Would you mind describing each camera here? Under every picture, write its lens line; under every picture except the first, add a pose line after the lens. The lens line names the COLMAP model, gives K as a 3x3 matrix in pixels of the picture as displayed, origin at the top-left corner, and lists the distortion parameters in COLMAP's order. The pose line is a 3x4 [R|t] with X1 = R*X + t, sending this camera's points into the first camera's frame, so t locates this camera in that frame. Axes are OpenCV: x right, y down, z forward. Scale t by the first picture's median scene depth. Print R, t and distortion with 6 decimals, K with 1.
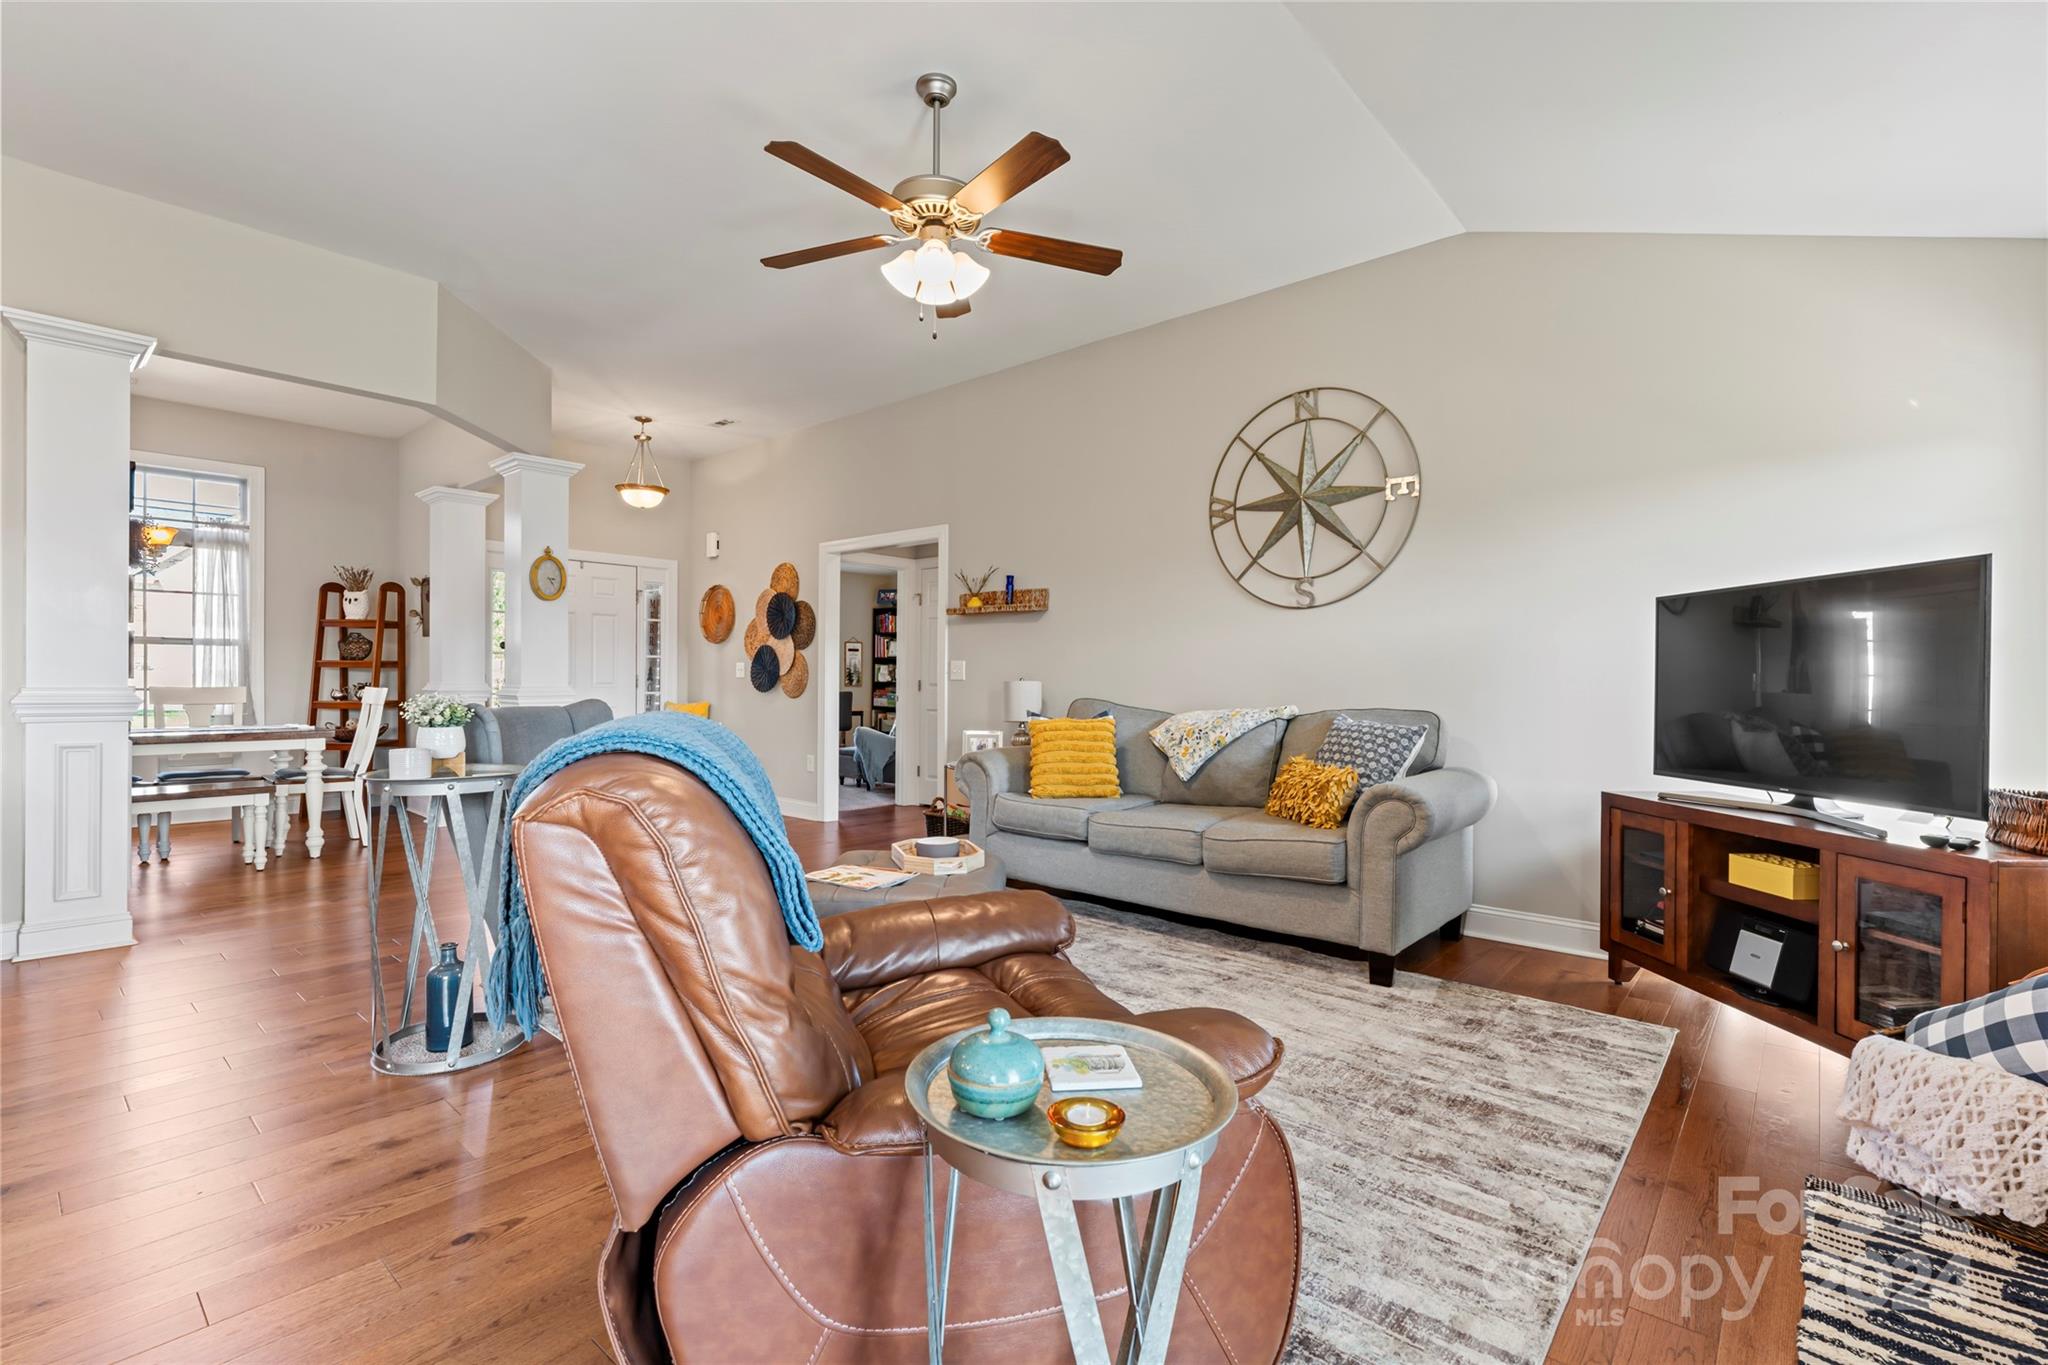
lens RADIAL K [[913.3, 0, 1018.1], [0, 913.3, 688.1], [0, 0, 1]] dist [0.001104, 0.000193]
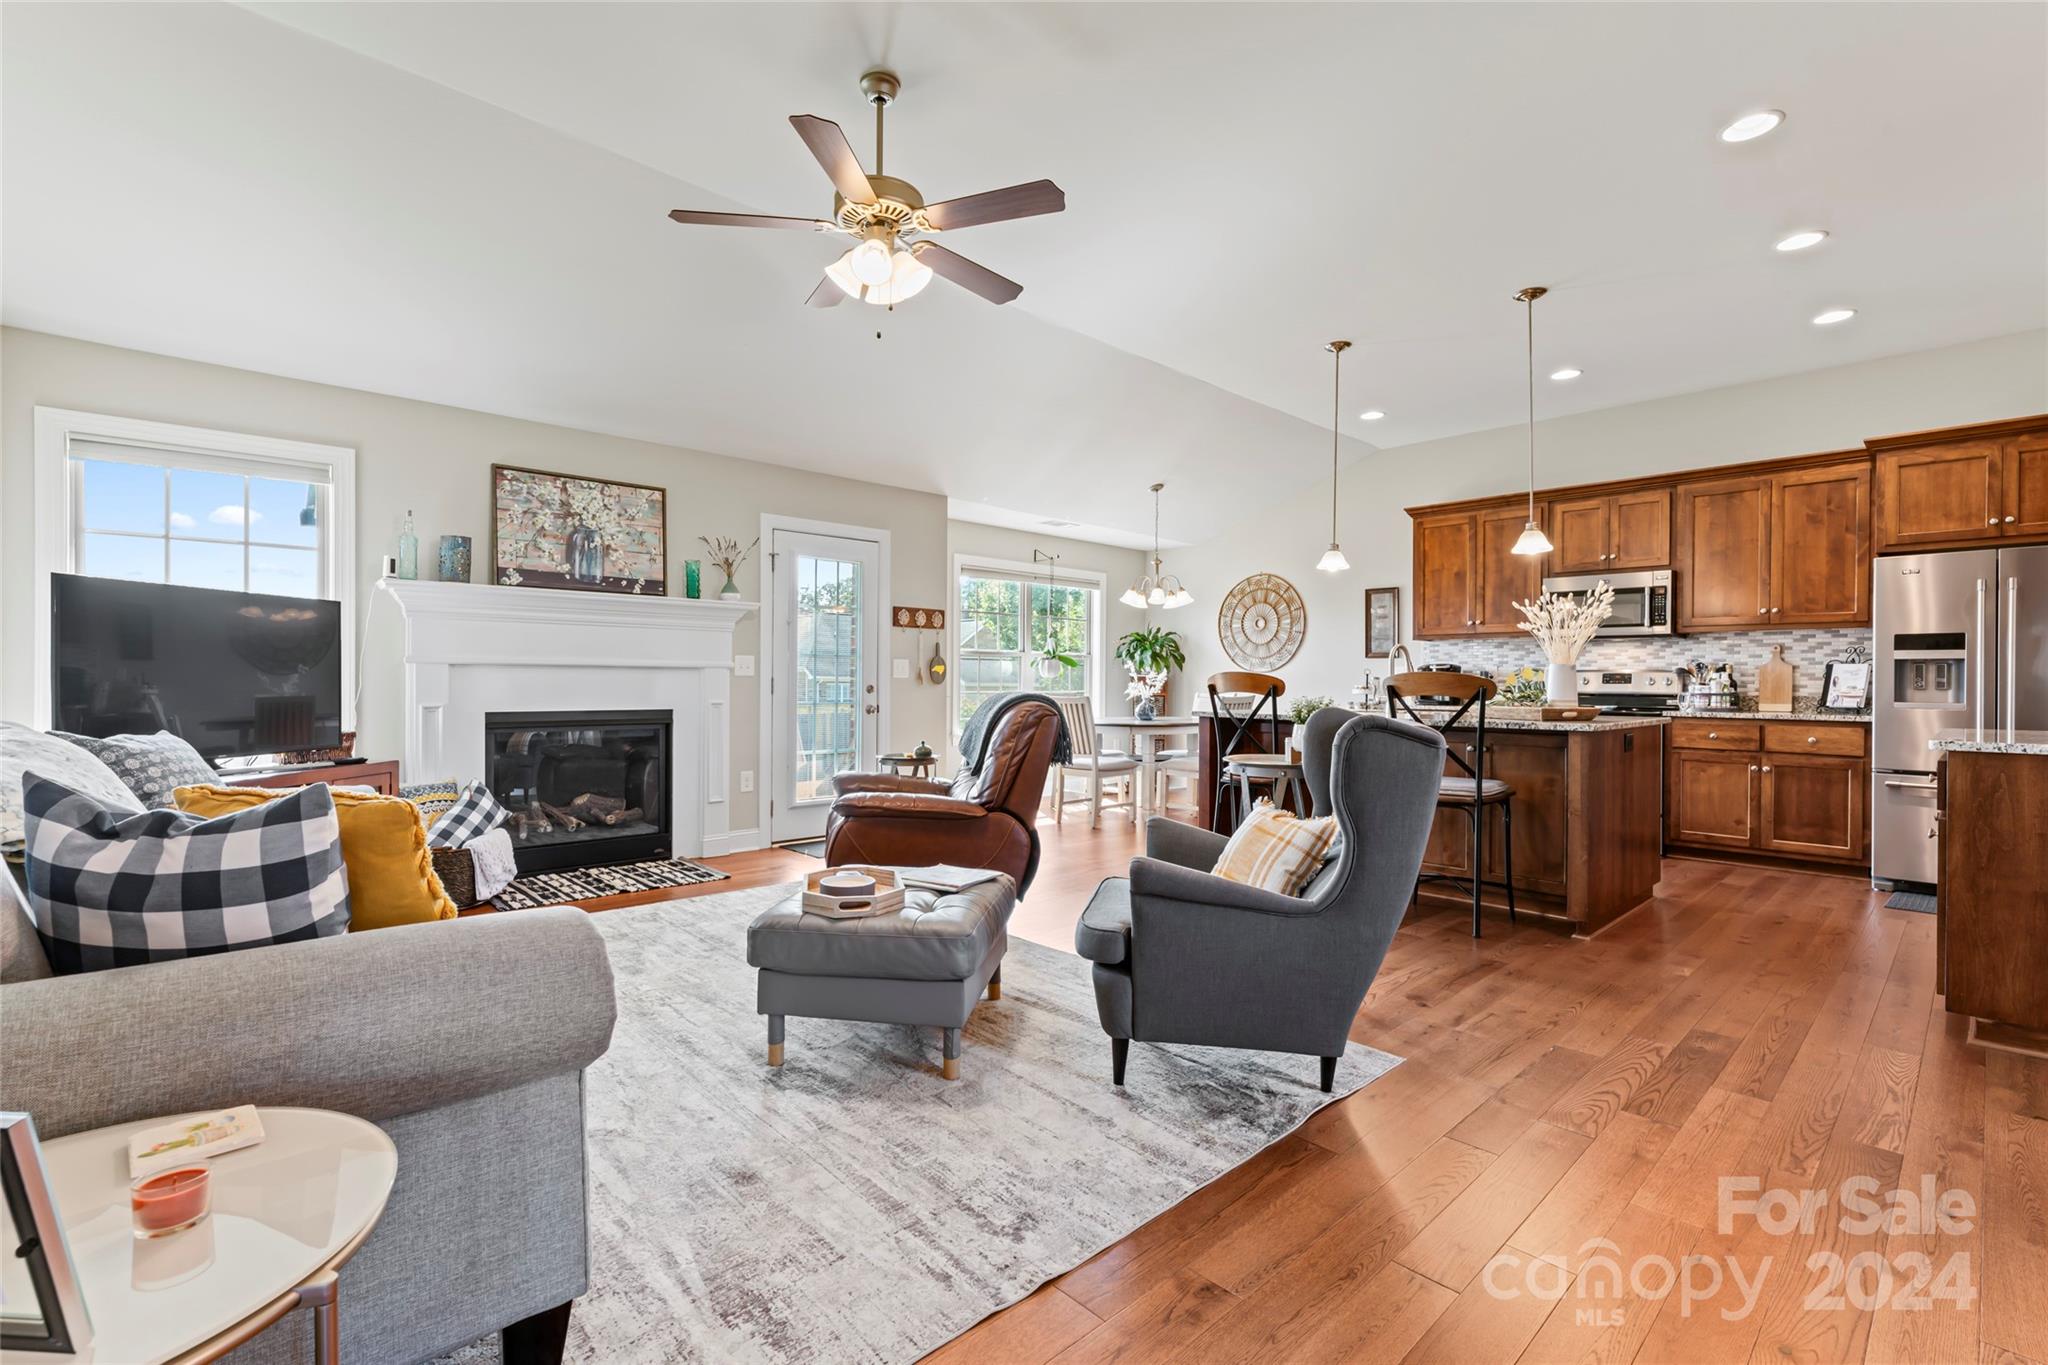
lens RADIAL K [[910.5, 0, 1021.6], [0, 910.5, 683.5], [0, 0, 1]] dist [-0.002417, 0.000346]
pose [[-0.995331, -0.012485, 0.095708, -0.228282], [-0.011033, 0.999816, 0.015680, -0.012069], [-0.095886, 0.014551, -0.995286, 1.296445]]
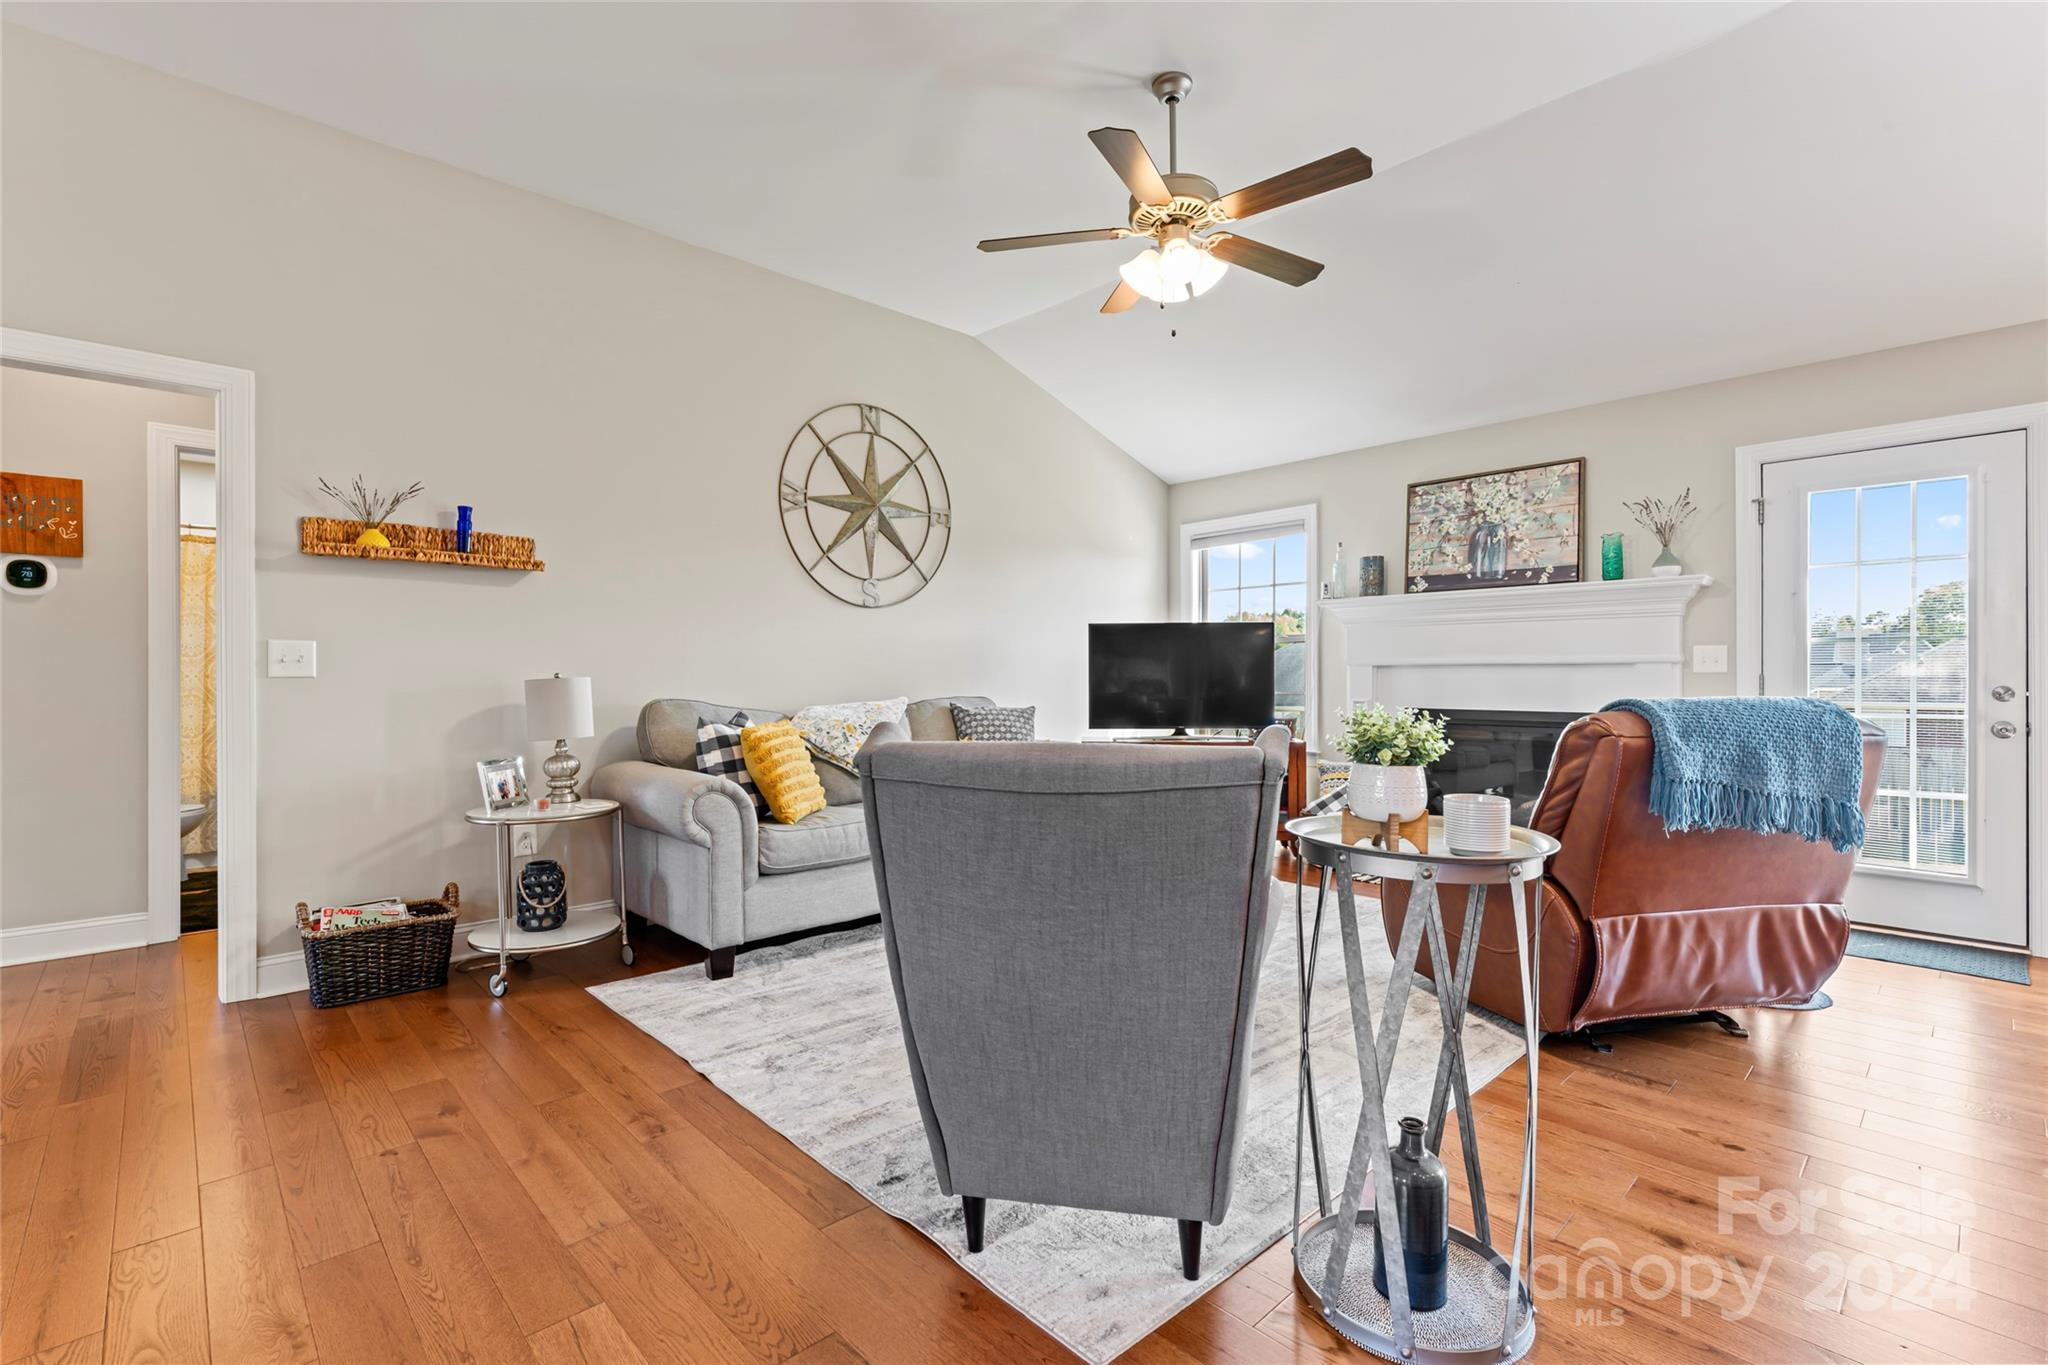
lens RADIAL K [[917.2, 0, 1023.1], [0, 917.2, 679.6], [0, 0, 1]] dist [0.000018, 0.000021]
pose [[0.094613, -0.009956, 0.995464, -0.728644], [0.012824, 0.999879, 0.008781, -0.009016], [-0.995432, 0.011935, 0.094729, 0.701584]]
